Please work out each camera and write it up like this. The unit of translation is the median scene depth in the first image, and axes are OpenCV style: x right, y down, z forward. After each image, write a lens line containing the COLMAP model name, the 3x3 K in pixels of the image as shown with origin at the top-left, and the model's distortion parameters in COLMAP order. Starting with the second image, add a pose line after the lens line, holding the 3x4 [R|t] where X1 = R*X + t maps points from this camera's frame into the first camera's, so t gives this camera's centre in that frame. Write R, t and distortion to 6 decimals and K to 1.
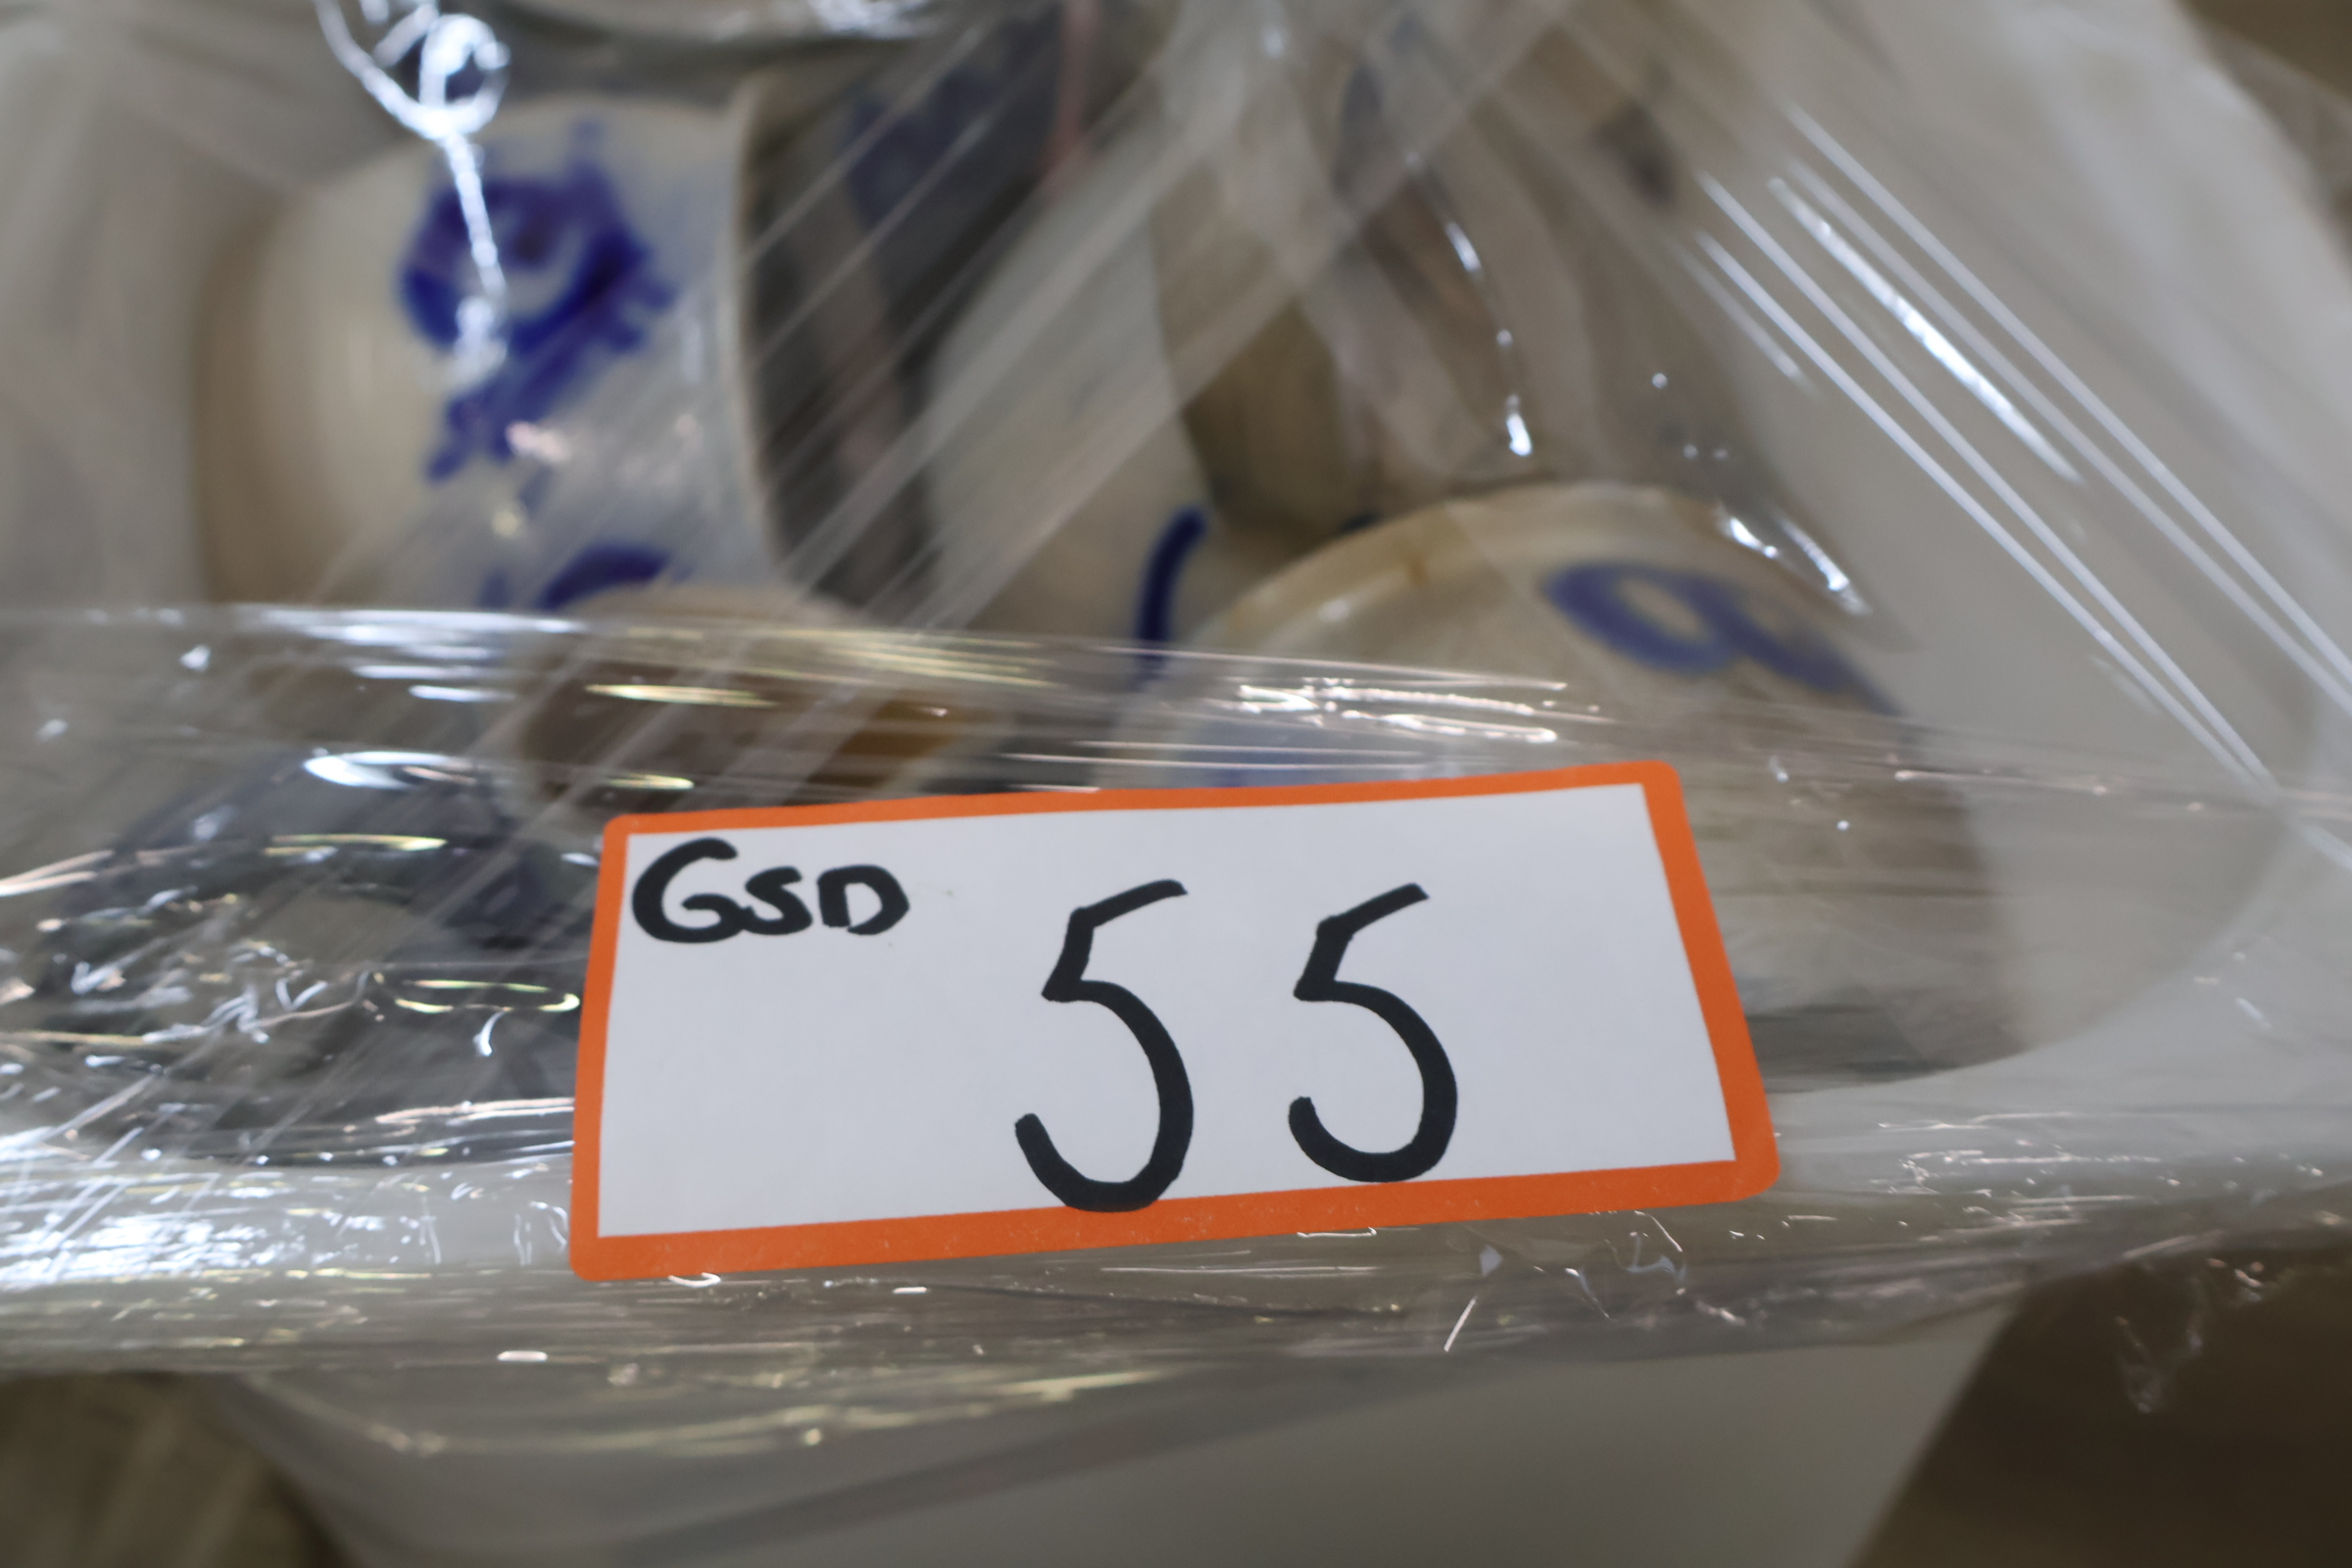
lens RADIAL K [[2493.7, 0, 1172.0], [0, 2493.7, 773.7], [0, 0, 1]] dist [0.000943, 0.000000]
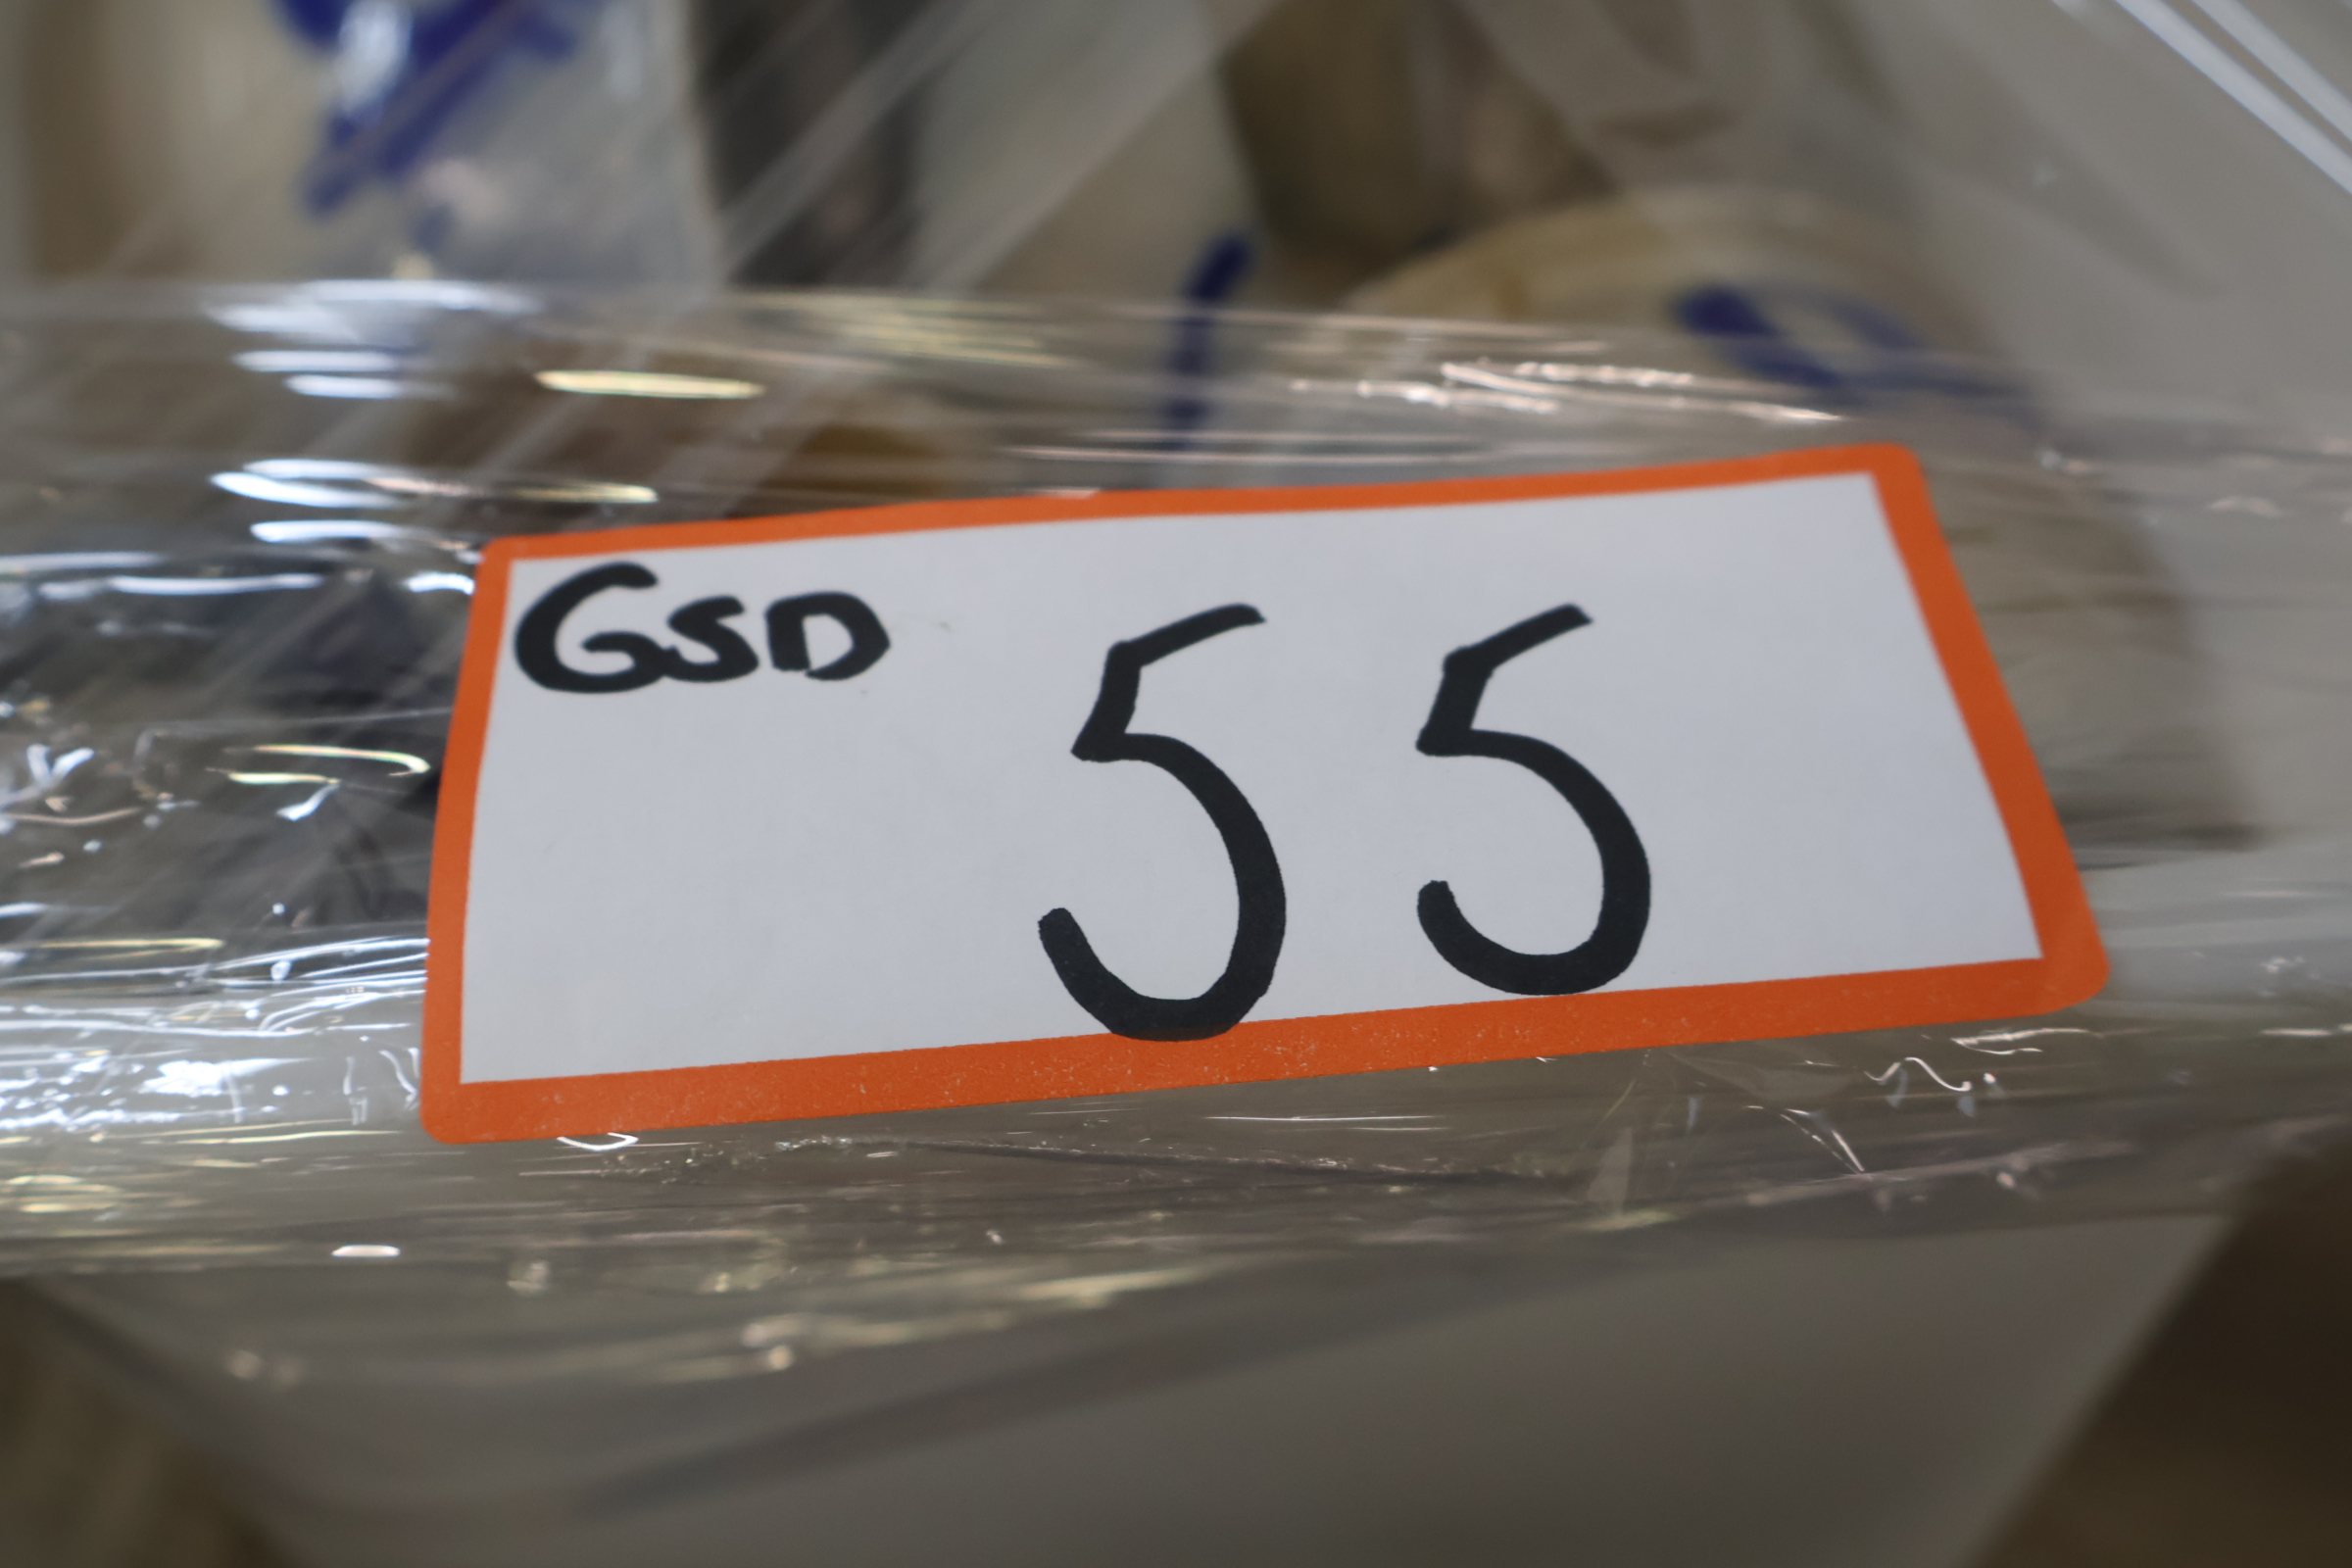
lens RADIAL K [[2493.7, 0, 1180.3], [0, 2493.7, 793.4], [0, 0, 1]] dist [0.000943, 0.000000]
pose [[0.999907, -0.013612, 0.000773, -0.020757], [0.013568, 0.999026, 0.041986, 0.068844], [-0.001343, -0.041972, 0.999118, 0.263460]]
